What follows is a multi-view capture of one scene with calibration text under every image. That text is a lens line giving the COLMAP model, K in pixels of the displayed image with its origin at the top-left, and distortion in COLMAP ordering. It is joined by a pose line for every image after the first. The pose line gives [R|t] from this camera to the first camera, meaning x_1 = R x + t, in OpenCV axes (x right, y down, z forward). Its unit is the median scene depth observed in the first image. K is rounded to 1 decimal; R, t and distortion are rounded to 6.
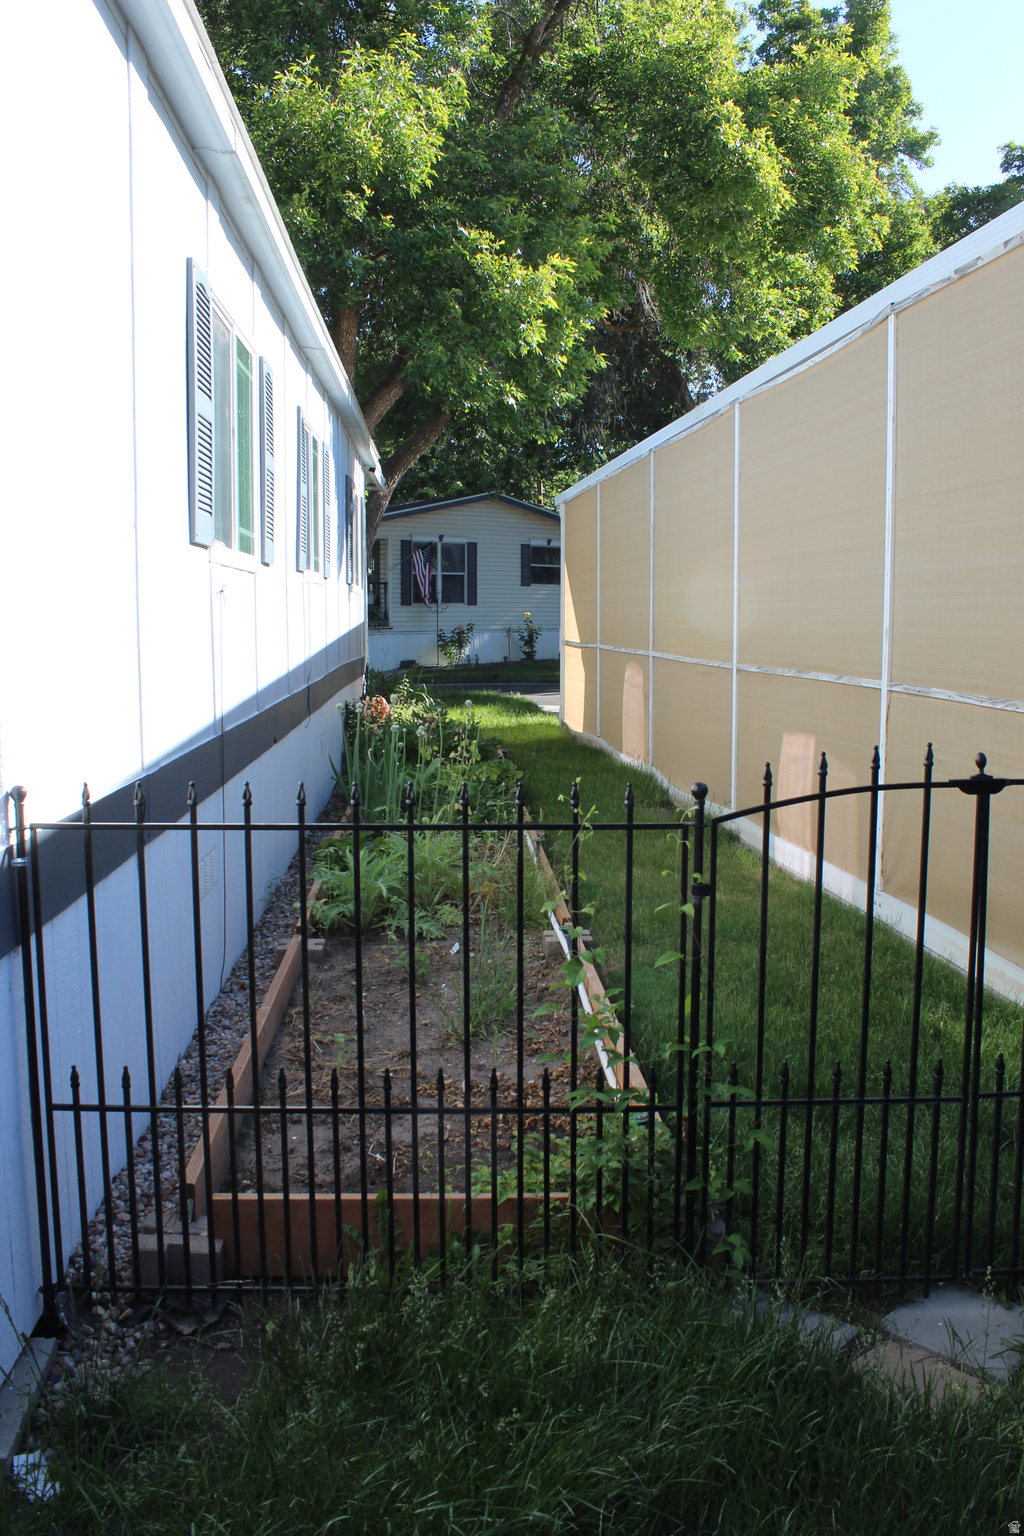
lens RADIAL K [[1288.0, 0, 512.0], [0, 1288.0, 768.0], [0, 0, 1]] dist [-0.171364, 0.141585]
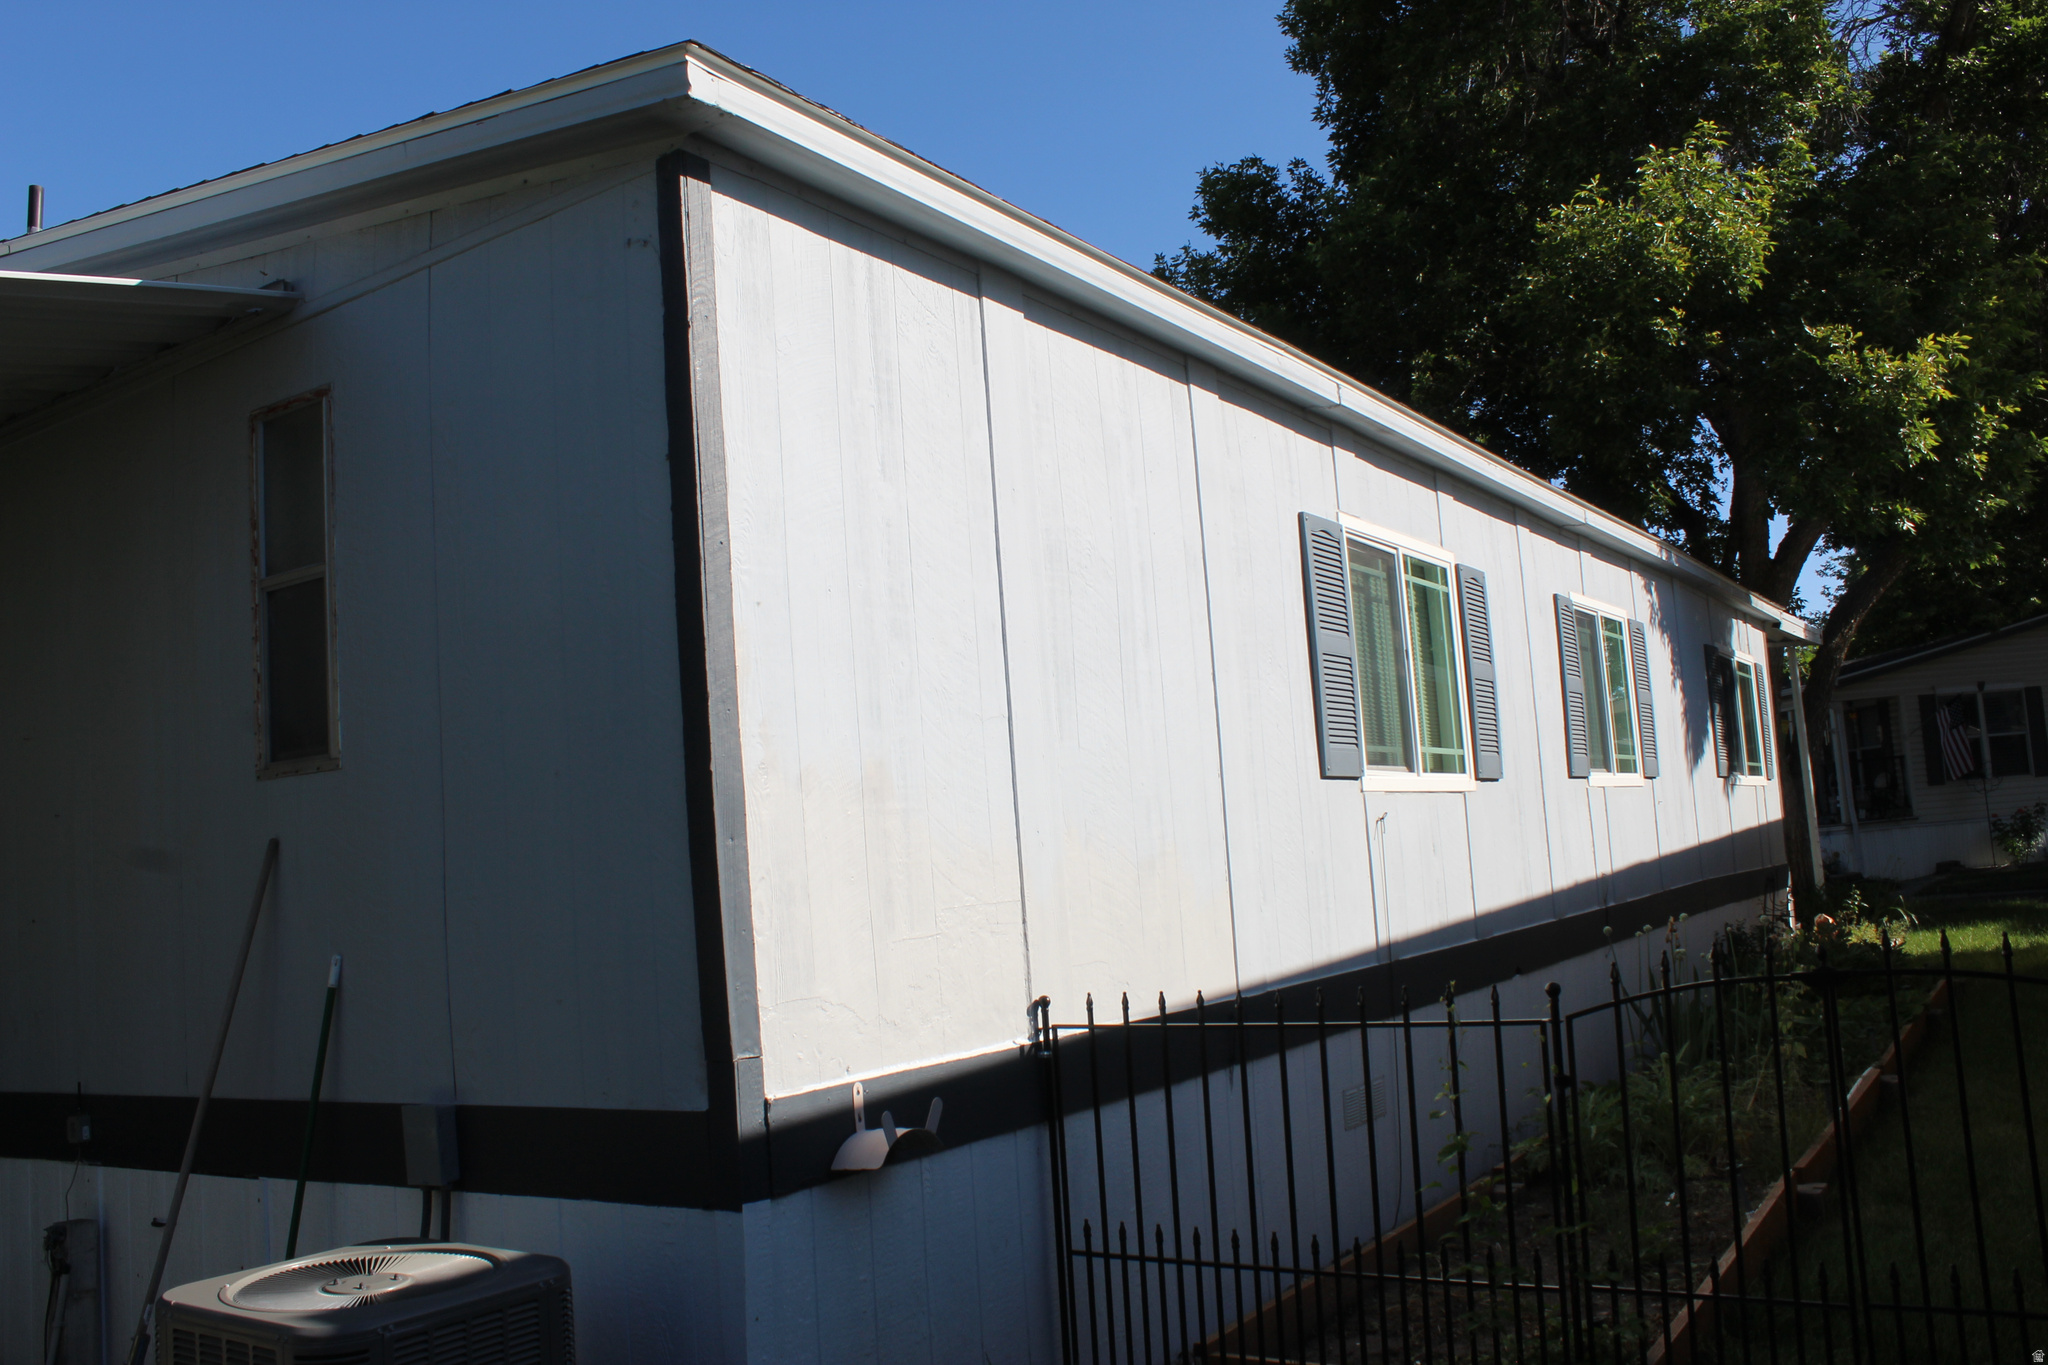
lens RADIAL K [[1717.3, 0, 1024.0], [0, 1717.3, 682.5], [0, 0, 1]] dist [-0.171364, 0.141585]
pose [[0.802719, -0.117393, -0.584690, 0.151482], [-0.003316, 0.979540, -0.201222, 0.011860], [0.596349, 0.163464, 0.785906, -0.106017]]
